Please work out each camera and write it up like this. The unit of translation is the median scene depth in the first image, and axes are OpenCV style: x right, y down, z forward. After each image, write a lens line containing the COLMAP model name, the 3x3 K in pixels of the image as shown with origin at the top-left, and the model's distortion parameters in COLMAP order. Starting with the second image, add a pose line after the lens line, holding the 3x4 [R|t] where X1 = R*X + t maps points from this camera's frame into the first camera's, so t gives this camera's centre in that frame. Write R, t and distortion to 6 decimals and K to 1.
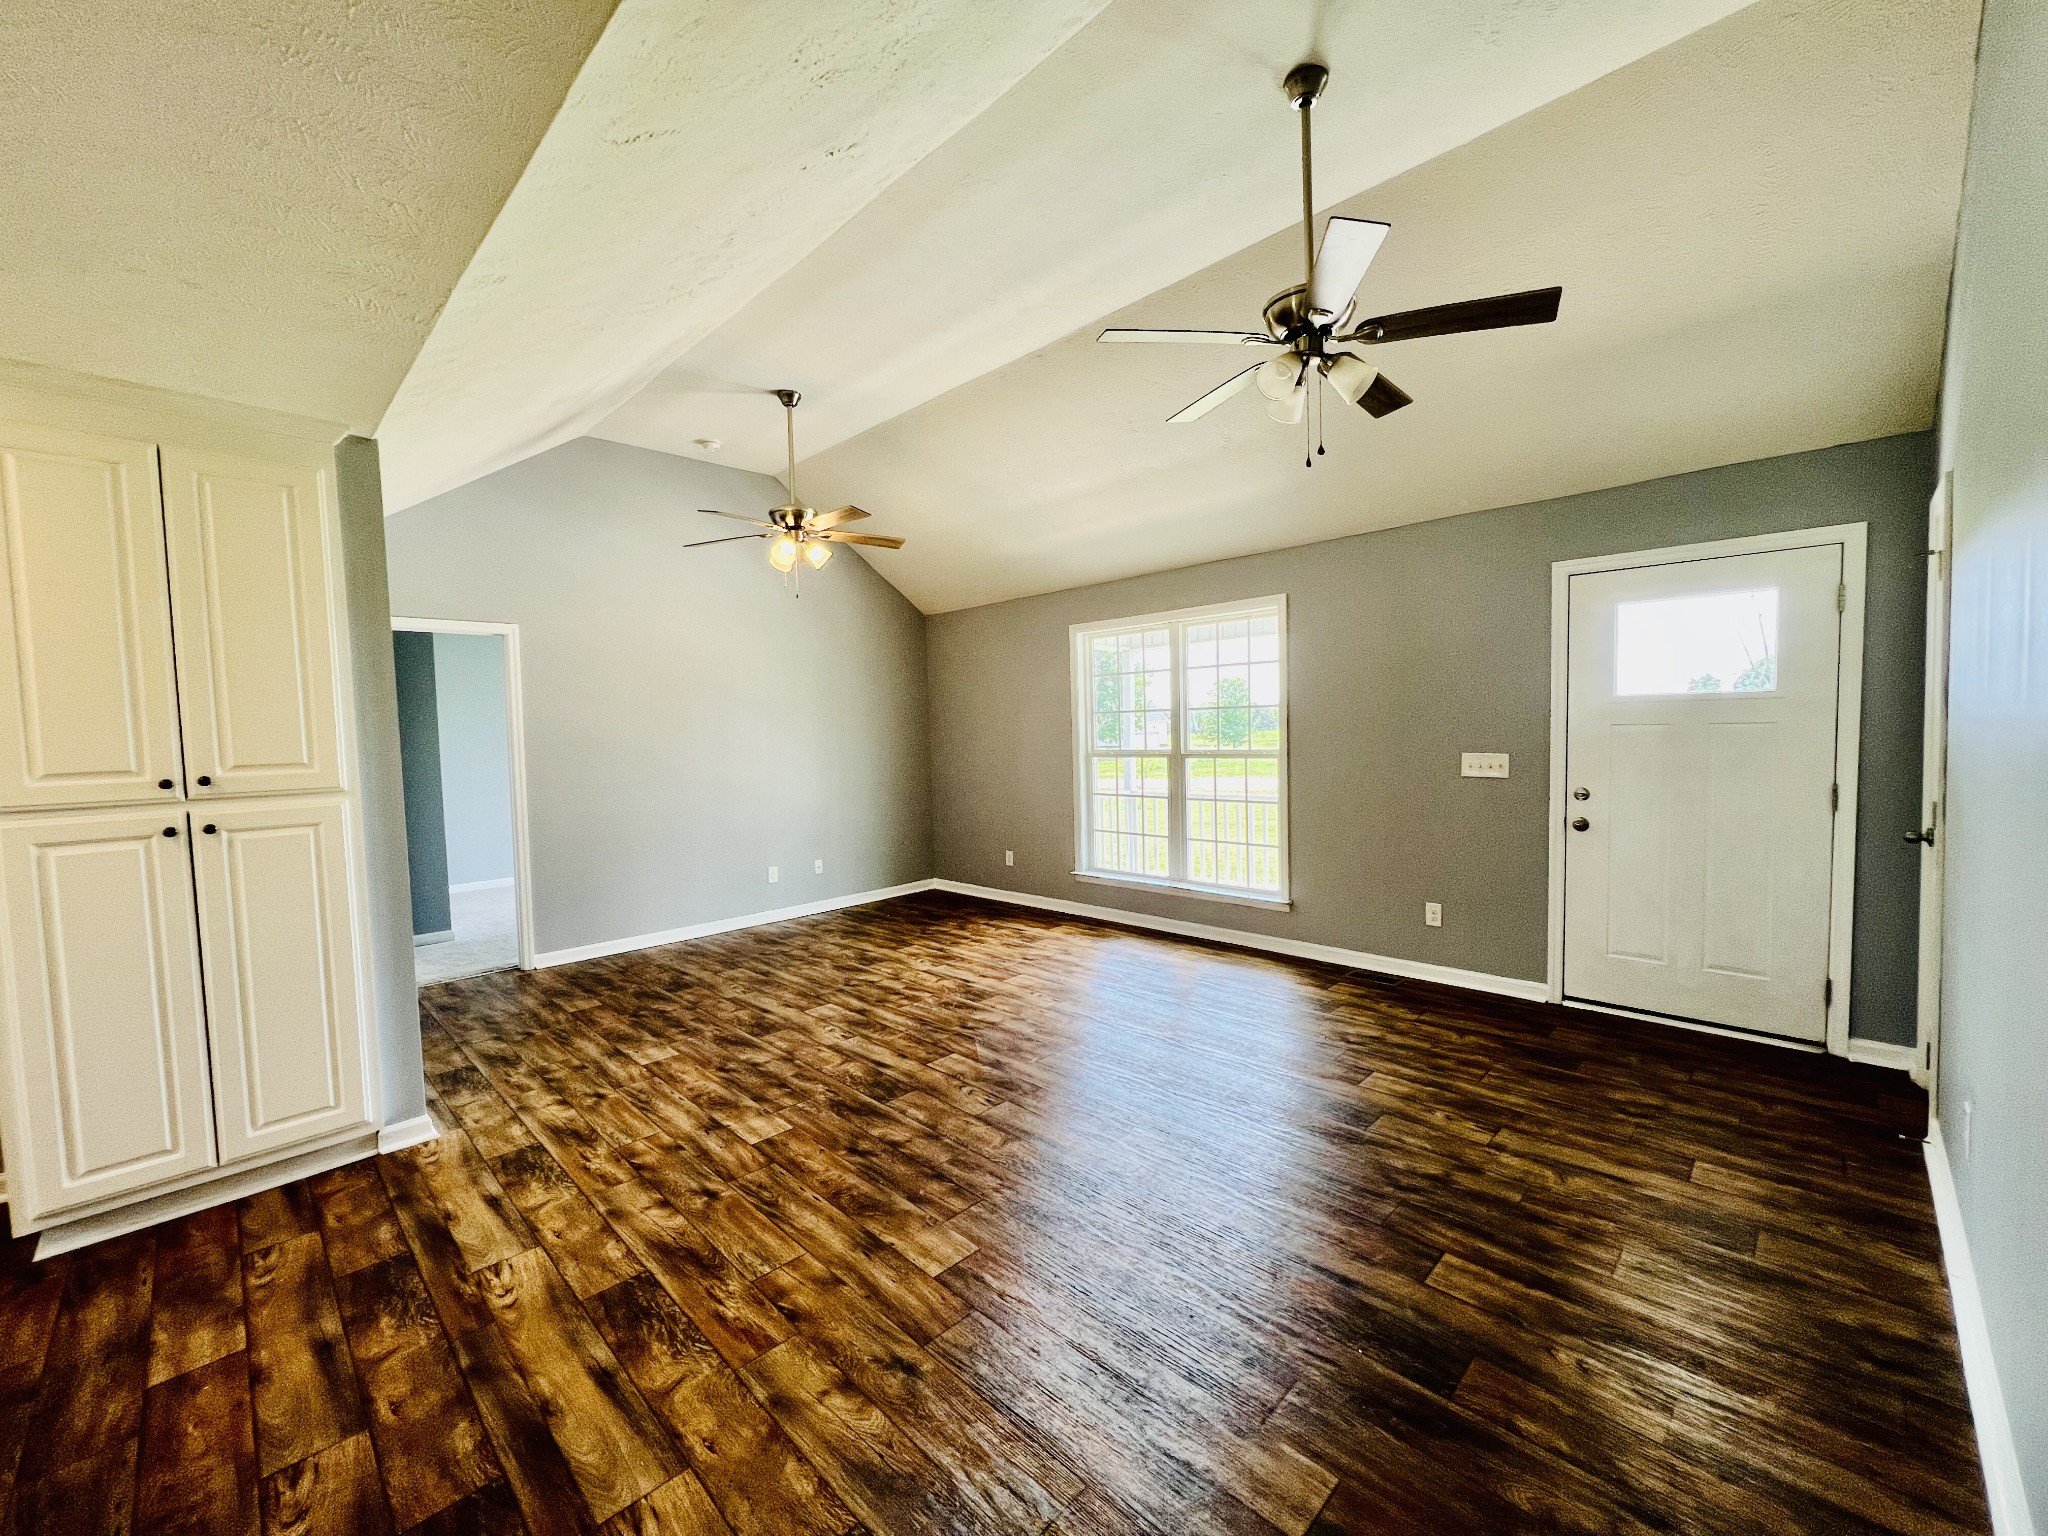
lens RADIAL K [[824.5, 0, 1023.4], [0, 824.5, 772.1], [0, 0, 1]] dist [-0.001701, -0.000231]
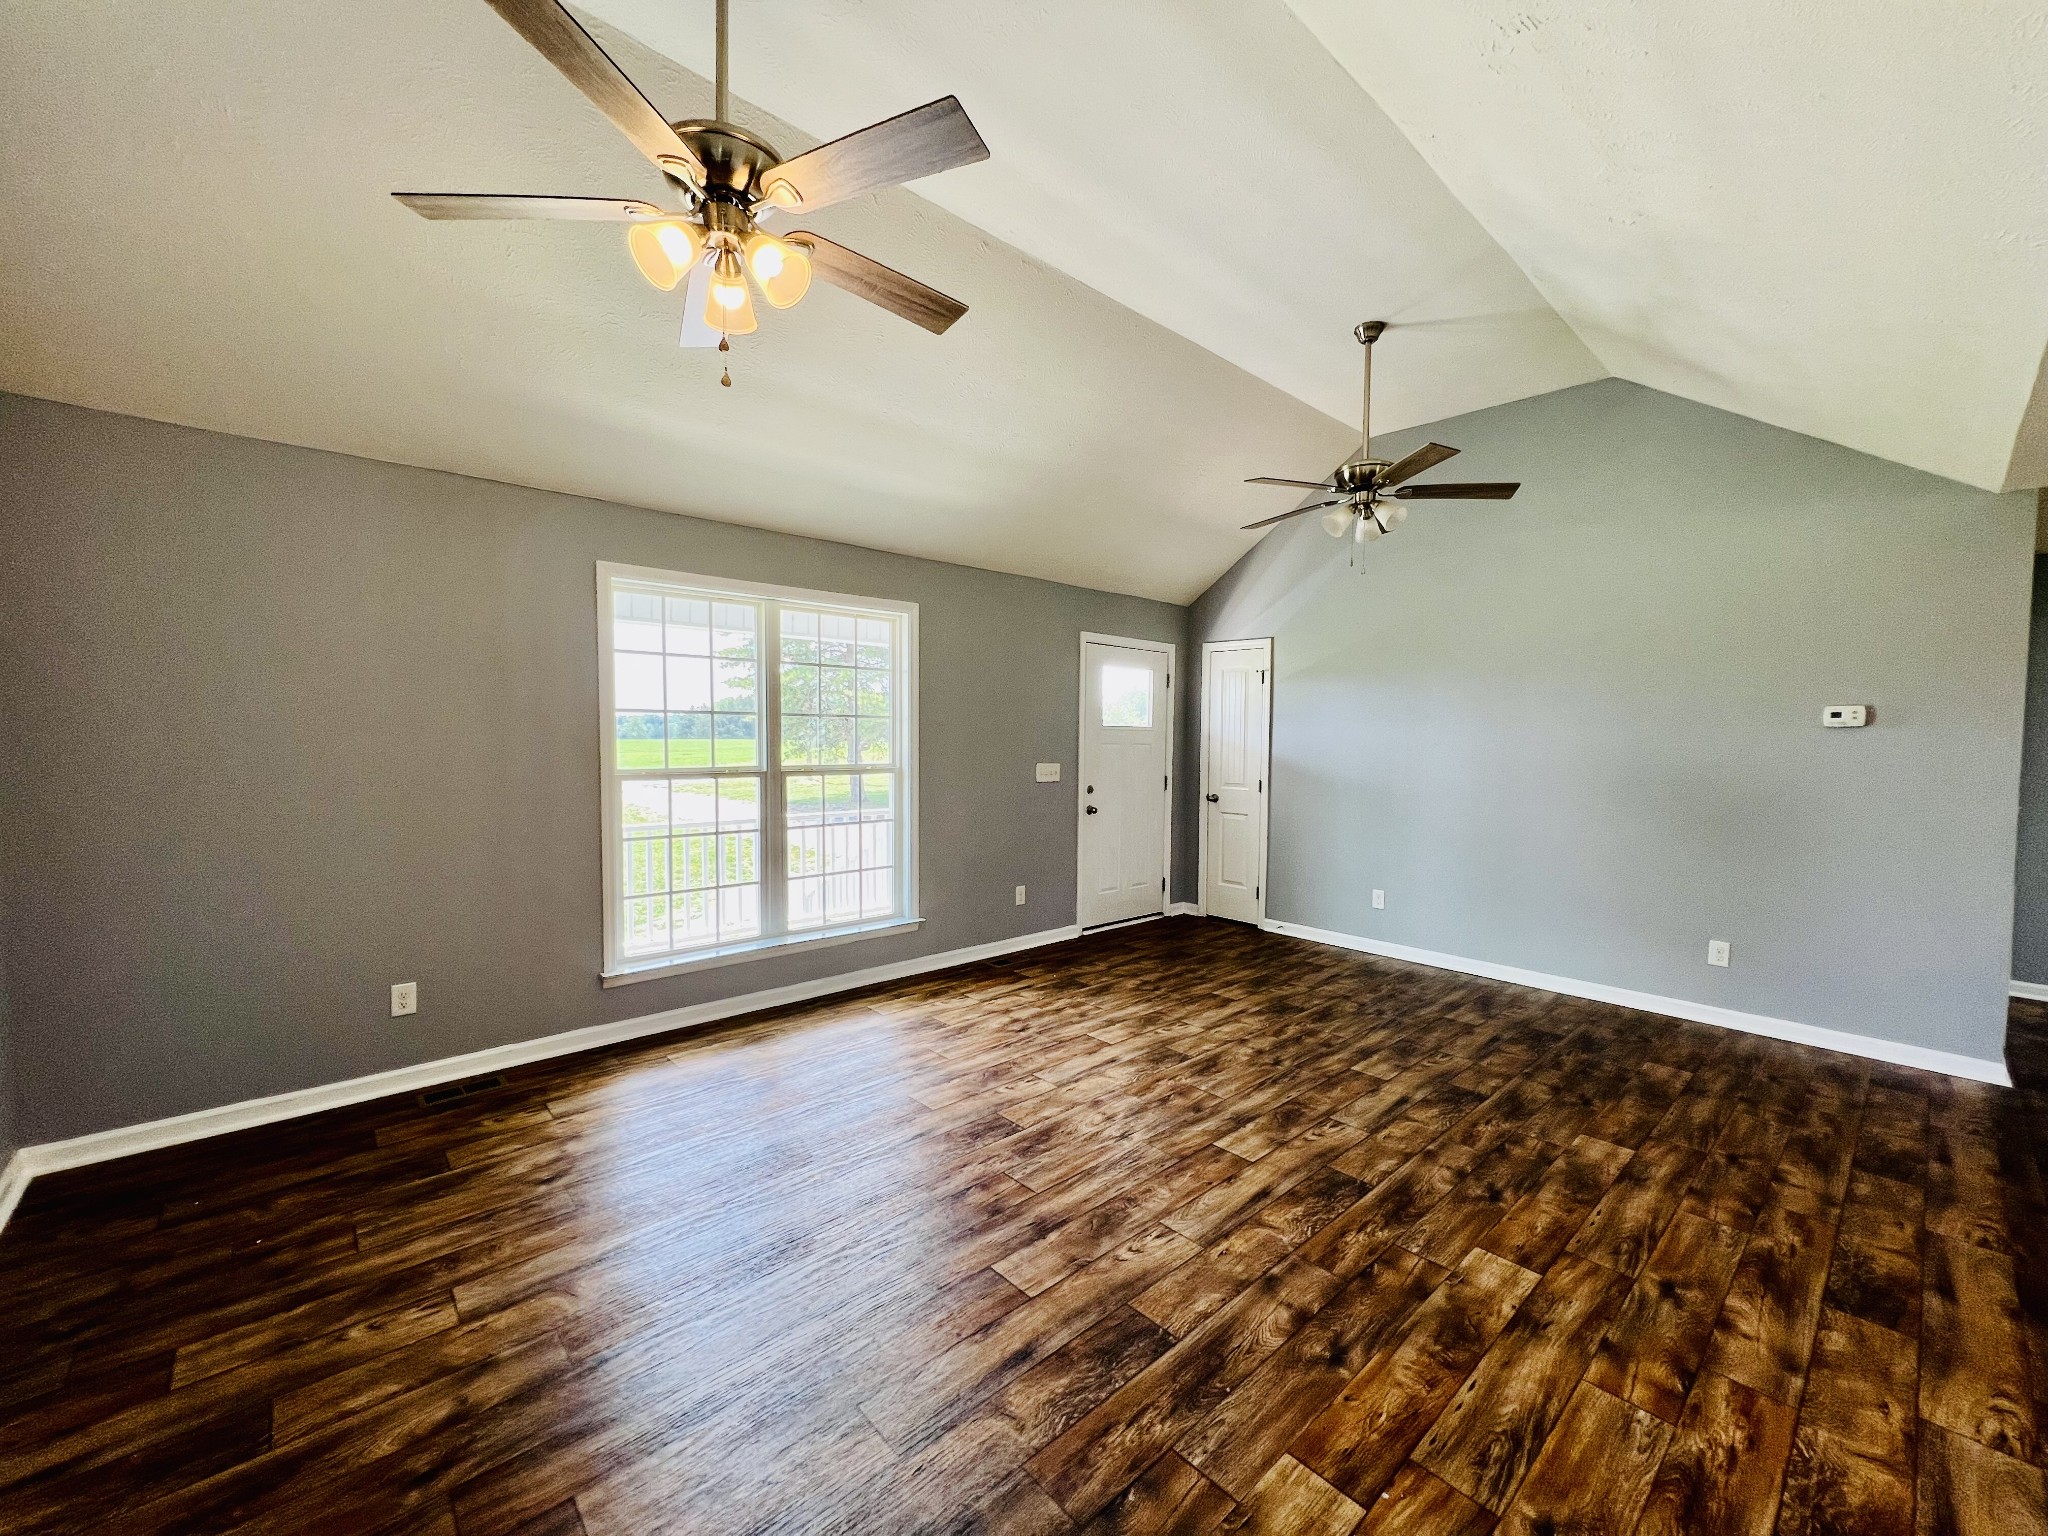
lens RADIAL K [[821.7, 0, 1022.6], [0, 821.7, 765.7], [0, 0, 1]] dist [-0.003776, -0.000203]
pose [[0.053246, -0.010248, 0.998529, -1.017774], [0.043844, 0.999007, 0.007915, -0.042124], [-0.997618, 0.043358, 0.053642, 1.304218]]
